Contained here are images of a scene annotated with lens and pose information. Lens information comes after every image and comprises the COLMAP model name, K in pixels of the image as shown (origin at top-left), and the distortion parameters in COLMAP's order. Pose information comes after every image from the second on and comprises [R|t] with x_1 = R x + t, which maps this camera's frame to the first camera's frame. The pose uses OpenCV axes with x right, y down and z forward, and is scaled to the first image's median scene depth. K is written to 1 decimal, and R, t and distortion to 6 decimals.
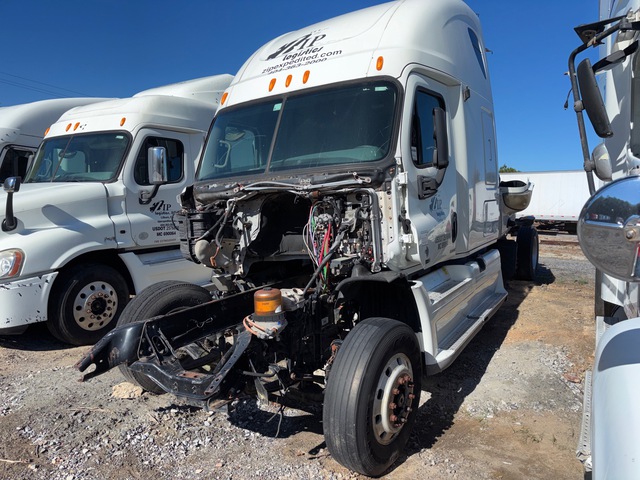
lens RADIAL K [[482.8, 0, 328.2], [0, 482.8, 244.3], [0, 0, 1]] dist [0.040242, -0.026901]
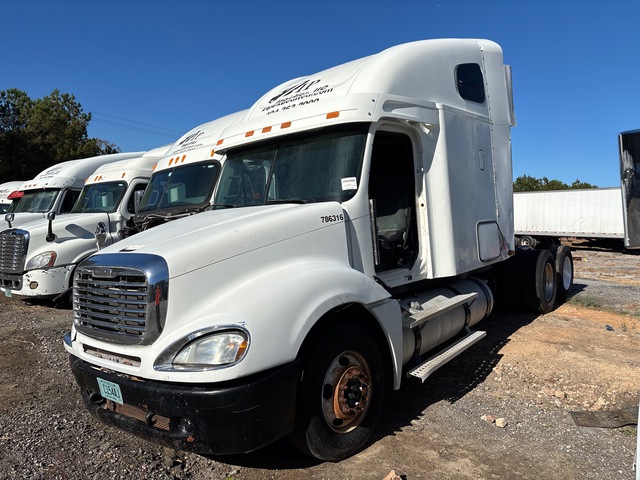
lens RADIAL K [[482.8, 0, 324.6], [0, 482.8, 234.6], [0, 0, 1]] dist [0.040242, -0.026901]
pose [[0.985529, -0.003982, -0.169457, 0.545351], [-0.005842, 0.998332, -0.057438, 0.037905], [0.169403, 0.057597, 0.983862, -0.502253]]
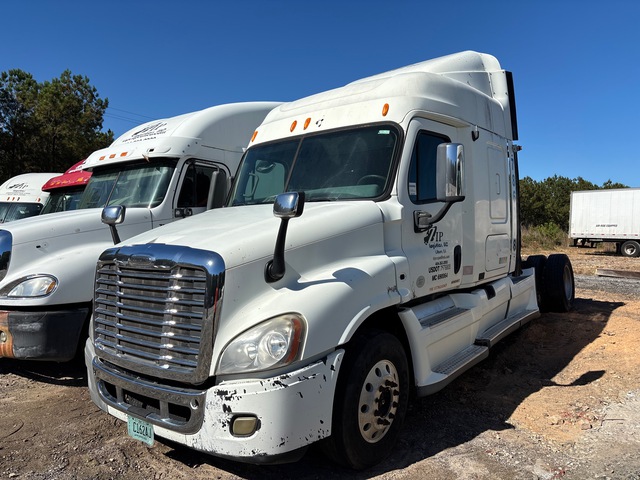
lens RADIAL K [[482.8, 0, 318.3], [0, 482.8, 240.5], [0, 0, 1]] dist [0.040242, -0.026901]
pose [[0.986344, -0.011224, -0.164316, -0.427057], [0.002227, 0.998493, -0.054838, -0.038779], [0.164684, 0.053723, 0.984882, 0.359066]]
